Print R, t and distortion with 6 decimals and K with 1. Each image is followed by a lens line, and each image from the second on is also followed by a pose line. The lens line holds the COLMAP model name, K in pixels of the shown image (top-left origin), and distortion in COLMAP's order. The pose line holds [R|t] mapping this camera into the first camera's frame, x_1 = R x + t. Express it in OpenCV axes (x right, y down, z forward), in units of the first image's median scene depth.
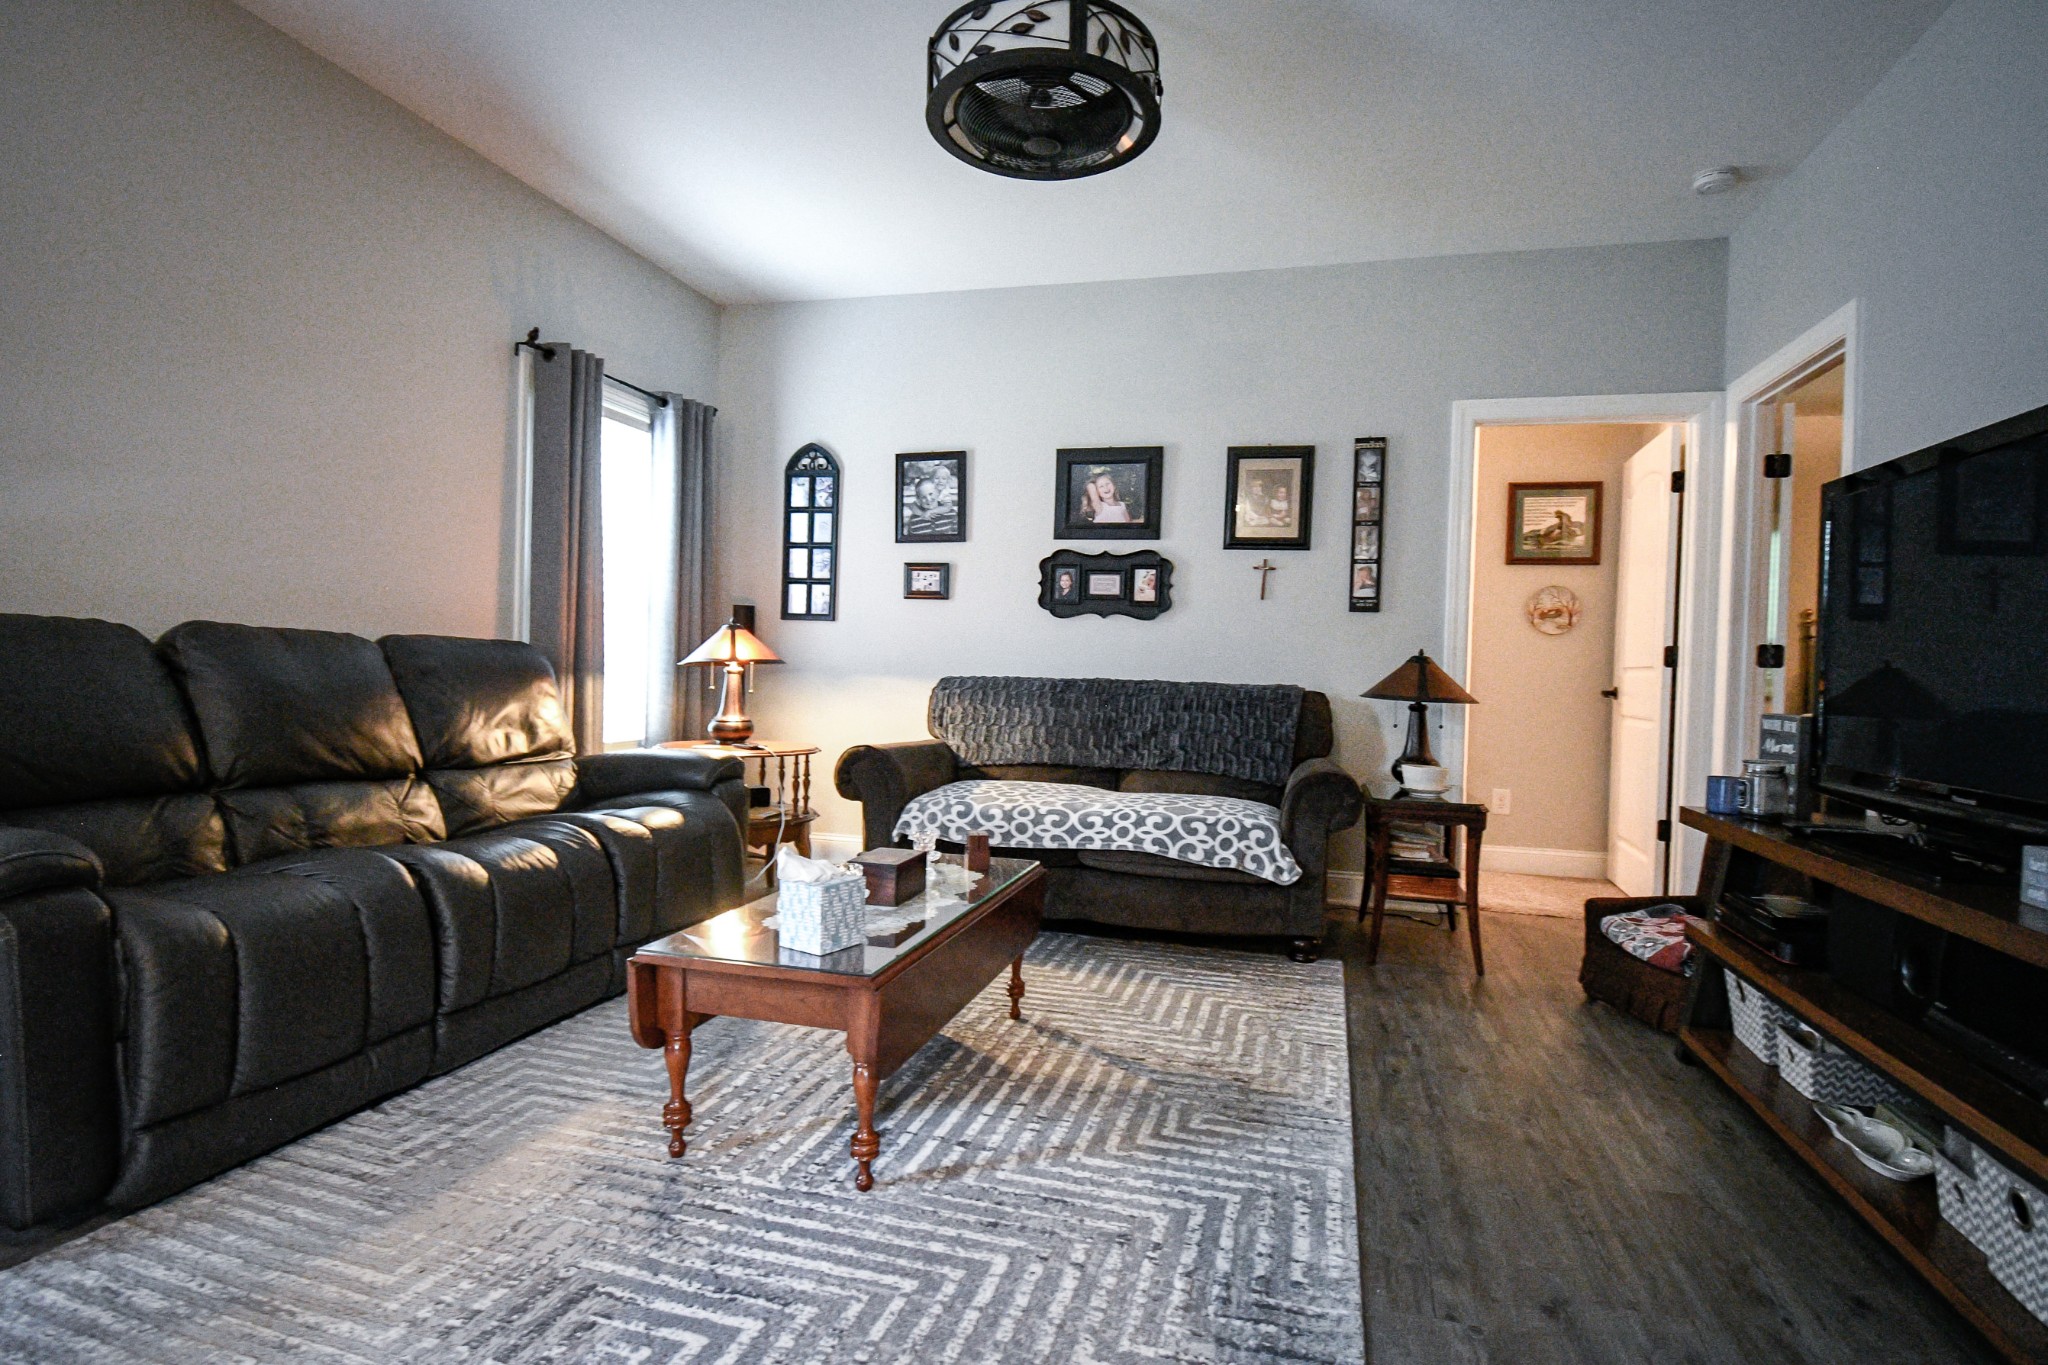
lens RADIAL K [[974.1, 0, 1029.3], [0, 974.1, 687.9], [0, 0, 1]] dist [0.015888, -0.024566]
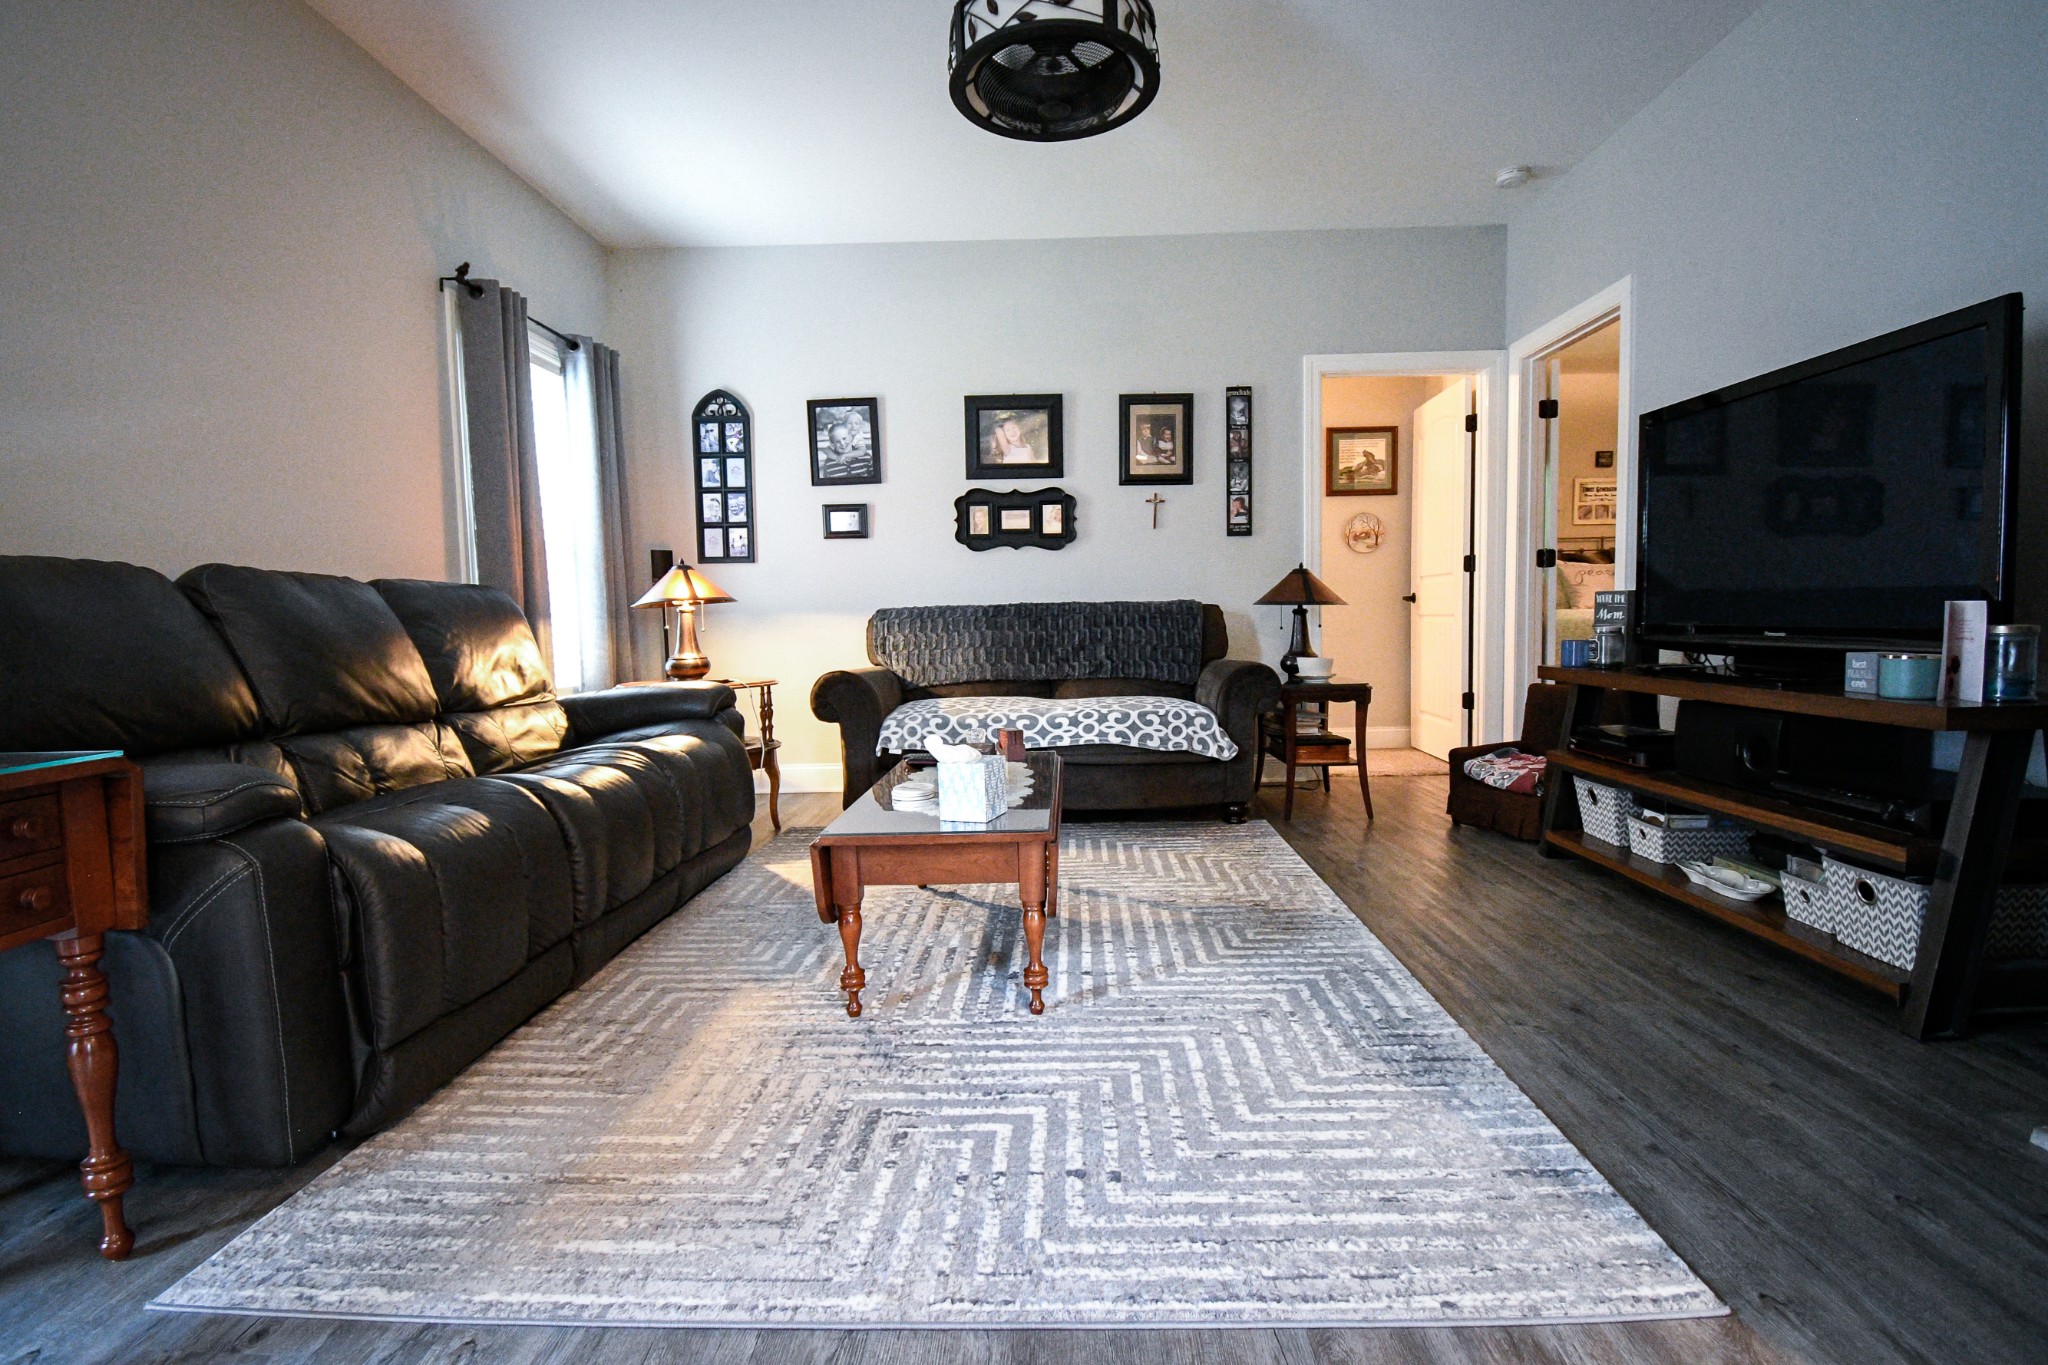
lens RADIAL K [[905.1, 0, 1024.0], [0, 905.1, 682.5], [0, 0, 1]] dist [0.019890, -0.027475]
pose [[0.972010, -0.065668, 0.225573, -0.217800], [0.053792, 0.996843, 0.058403, 0.026758], [-0.228696, -0.044635, 0.972474, -0.023943]]
